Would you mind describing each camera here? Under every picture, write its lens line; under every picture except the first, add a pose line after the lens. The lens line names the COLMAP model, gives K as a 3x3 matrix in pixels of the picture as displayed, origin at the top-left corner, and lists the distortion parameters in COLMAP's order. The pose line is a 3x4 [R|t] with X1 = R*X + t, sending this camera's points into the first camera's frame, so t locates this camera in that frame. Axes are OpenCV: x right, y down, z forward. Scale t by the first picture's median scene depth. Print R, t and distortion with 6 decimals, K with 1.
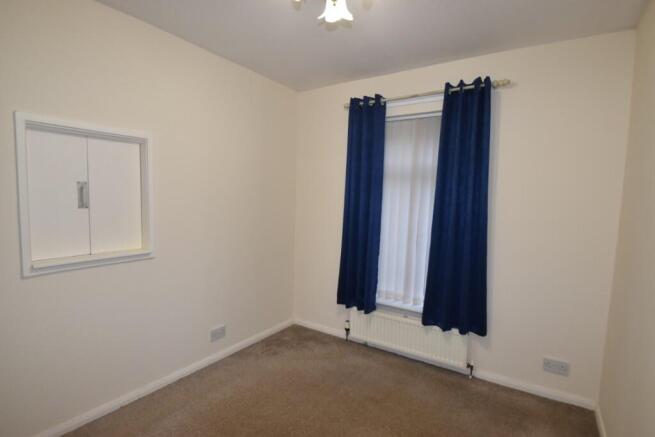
lens RADIAL K [[325.9, 0, 327.7], [0, 325.9, 220.5], [0, 0, 1]] dist [-0.001564, -0.013052]
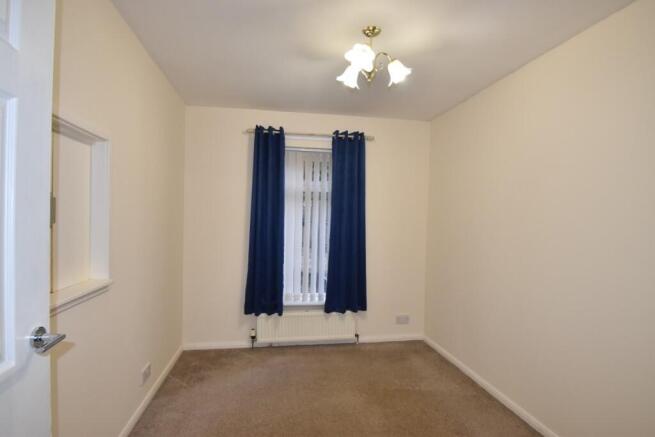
lens RADIAL K [[325.9, 0, 322.3], [0, 325.9, 218.4], [0, 0, 1]] dist [-0.001564, -0.013052]
pose [[0.740622, -0.014014, 0.671775, -0.530358], [0.048531, 0.998287, -0.032679, -0.009224], [-0.670167, 0.056805, 0.740034, 0.039947]]
